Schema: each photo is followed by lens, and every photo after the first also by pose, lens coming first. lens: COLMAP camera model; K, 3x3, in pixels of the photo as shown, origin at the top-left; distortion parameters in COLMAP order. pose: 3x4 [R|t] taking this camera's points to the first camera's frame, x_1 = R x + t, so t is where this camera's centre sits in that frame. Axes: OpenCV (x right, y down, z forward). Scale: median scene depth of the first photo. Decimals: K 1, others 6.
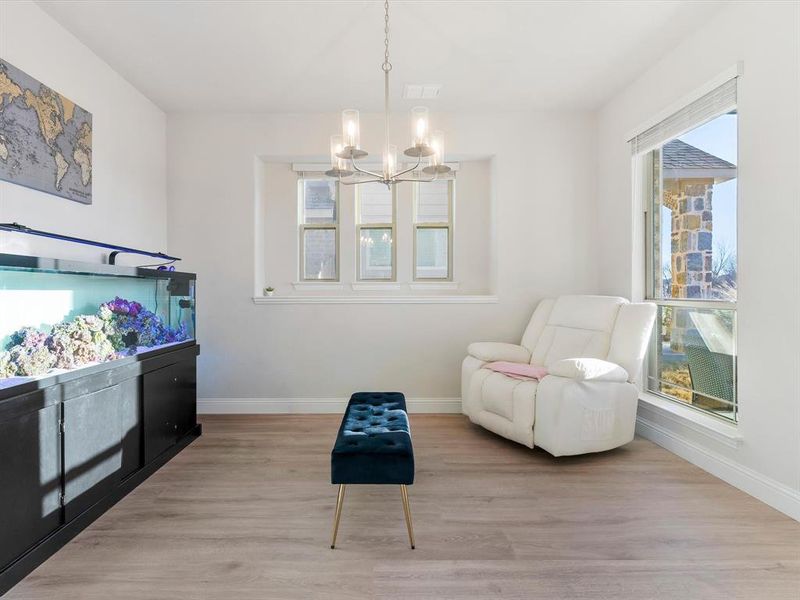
lens RADIAL K [[433.9, 0, 394.6], [0, 433.9, 298.2], [0, 0, 1]] dist [0.009556, -0.004805]
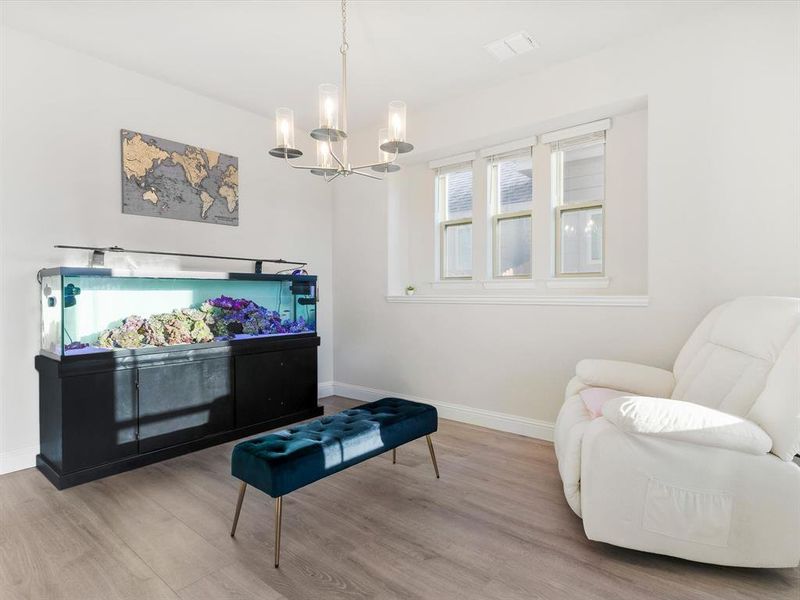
lens RADIAL K [[433.9, 0, 397.8], [0, 433.9, 298.8], [0, 0, 1]] dist [0.009556, -0.004805]
pose [[0.771792, 0.010798, -0.635784, 0.582570], [-0.006844, 0.999939, 0.008675, -0.006910], [0.635839, -0.002344, 0.771818, 0.313022]]
